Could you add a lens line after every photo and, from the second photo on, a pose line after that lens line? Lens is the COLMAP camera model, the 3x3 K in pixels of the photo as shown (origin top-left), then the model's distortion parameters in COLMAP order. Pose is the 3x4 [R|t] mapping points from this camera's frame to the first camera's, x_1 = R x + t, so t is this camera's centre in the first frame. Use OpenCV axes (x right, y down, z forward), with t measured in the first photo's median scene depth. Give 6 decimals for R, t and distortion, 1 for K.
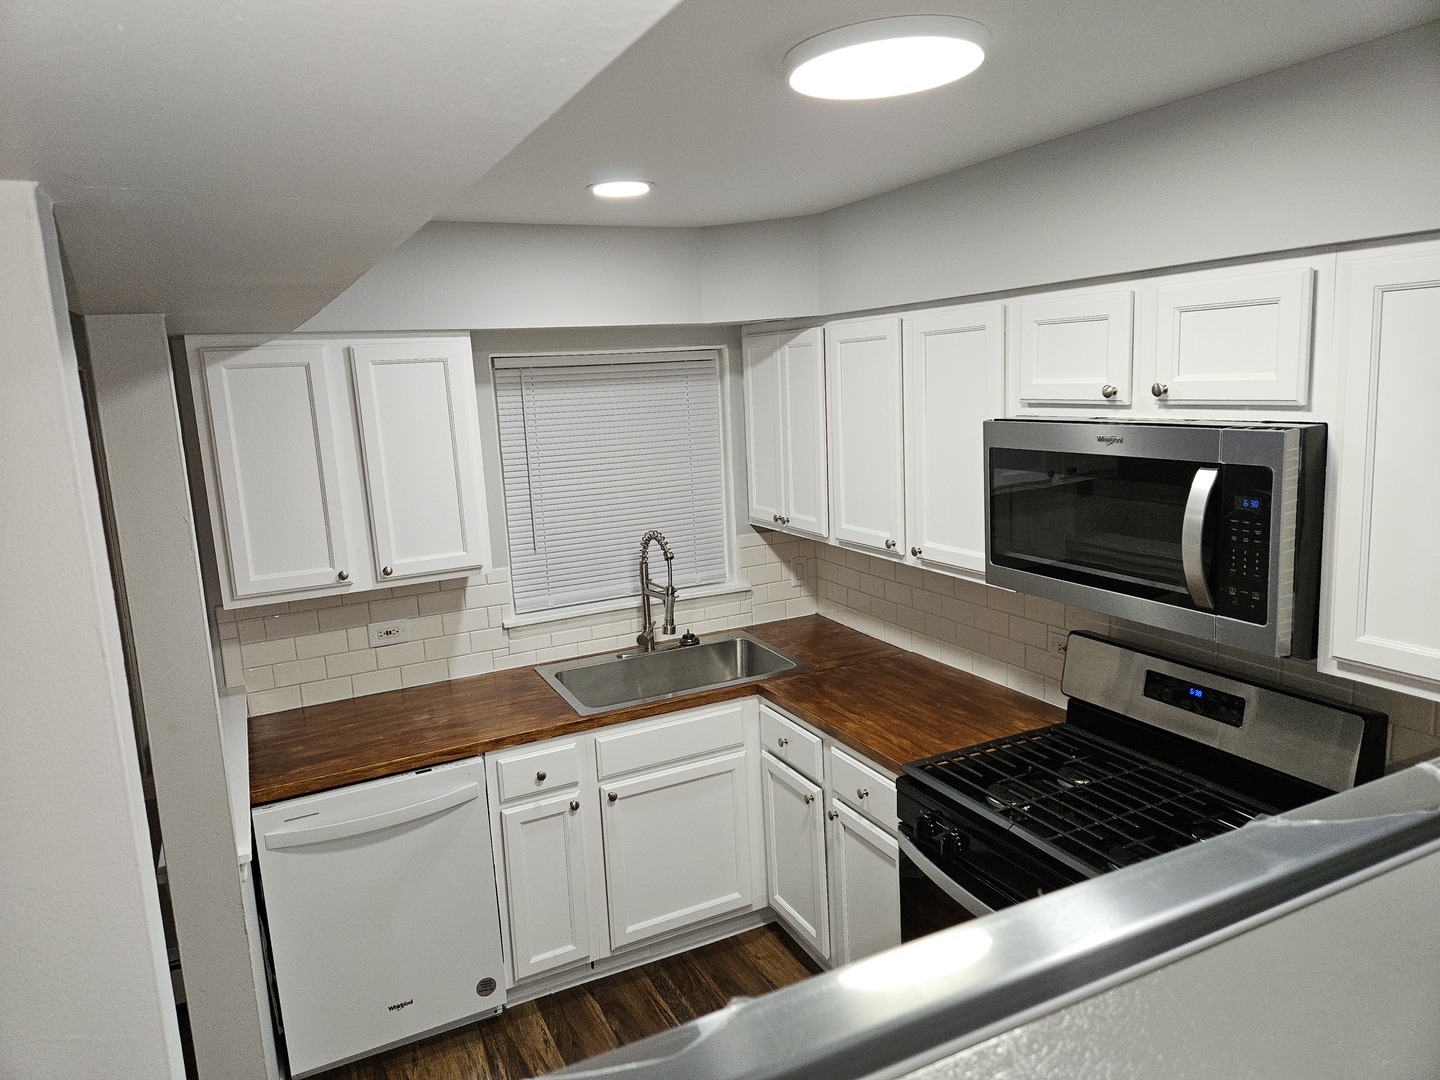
lens RADIAL K [[953.0, 0, 720.0], [0, 953.0, 540.0], [0, 0, 1]] dist [0.063314, -0.054107]
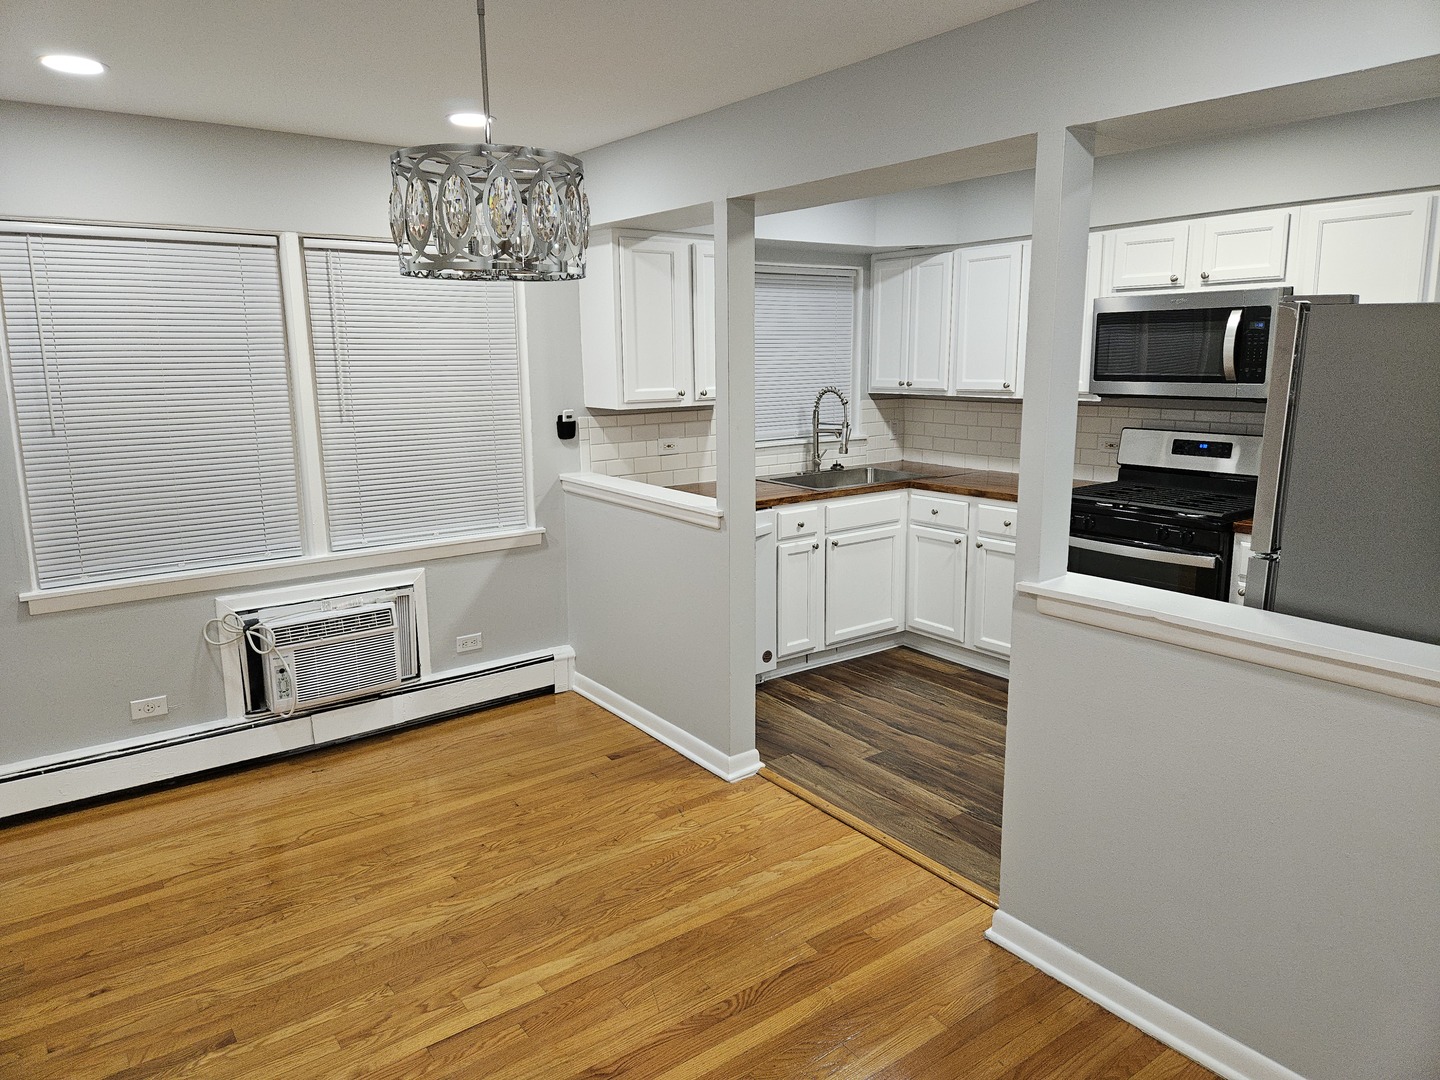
lens RADIAL K [[953.0, 0, 720.0], [0, 953.0, 540.0], [0, 0, 1]] dist [0.063314, -0.054107]
pose [[0.982656, 0.002270, 0.185424, -0.597575], [-0.004665, 0.999911, 0.012483, 0.246677], [-0.185379, -0.013132, 0.982579, -0.515839]]
